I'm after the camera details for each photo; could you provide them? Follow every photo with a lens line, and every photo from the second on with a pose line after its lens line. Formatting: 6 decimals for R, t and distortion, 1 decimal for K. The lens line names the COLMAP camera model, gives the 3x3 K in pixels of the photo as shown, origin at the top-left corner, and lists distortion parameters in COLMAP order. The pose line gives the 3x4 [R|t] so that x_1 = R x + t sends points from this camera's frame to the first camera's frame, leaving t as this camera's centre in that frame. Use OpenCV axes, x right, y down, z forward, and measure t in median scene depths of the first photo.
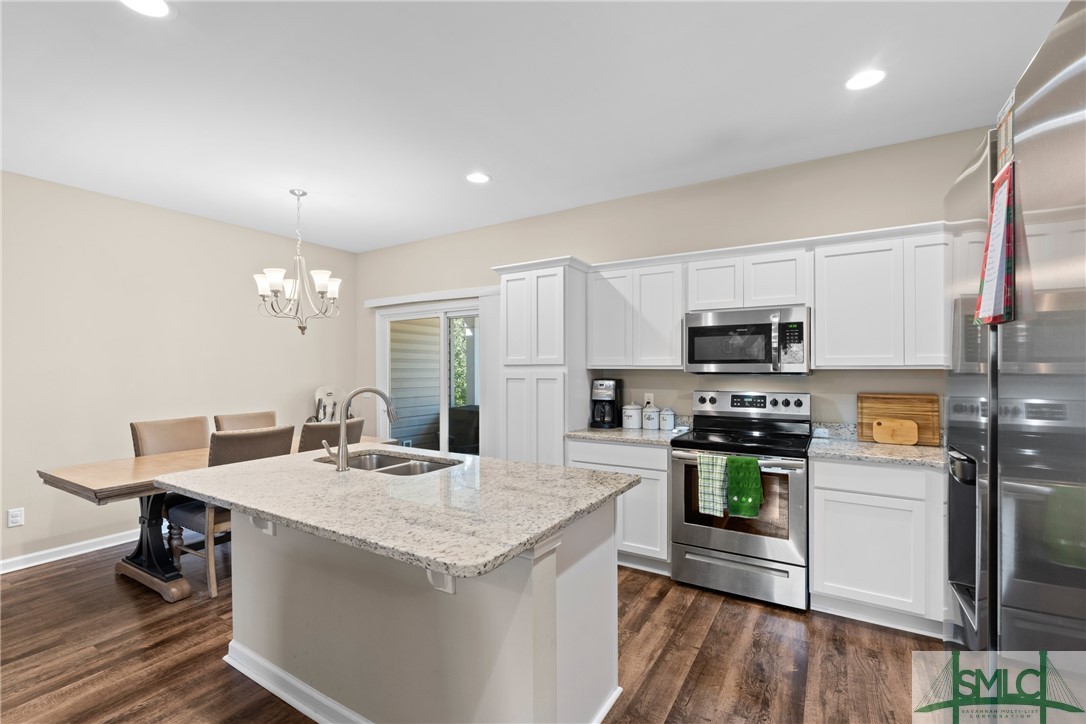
lens RADIAL K [[486.1, 0, 541.8], [0, 486.1, 366.4], [0, 0, 1]] dist [-0.003224, -0.000227]
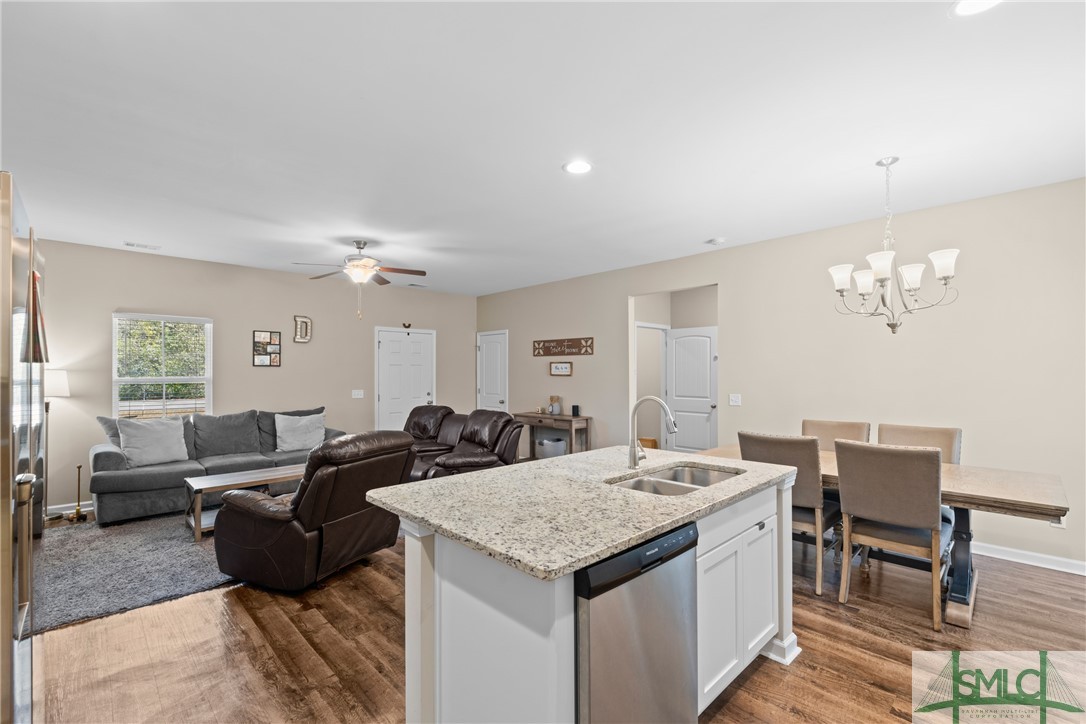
lens RADIAL K [[486.1, 0, 544.3], [0, 486.1, 364.5], [0, 0, 1]] dist [-0.003224, -0.000227]
pose [[-0.242464, -0.005253, -0.970146, 0.434799], [0.003254, 0.999975, -0.006228, -0.011197], [0.970155, -0.004667, -0.242441, 0.637475]]
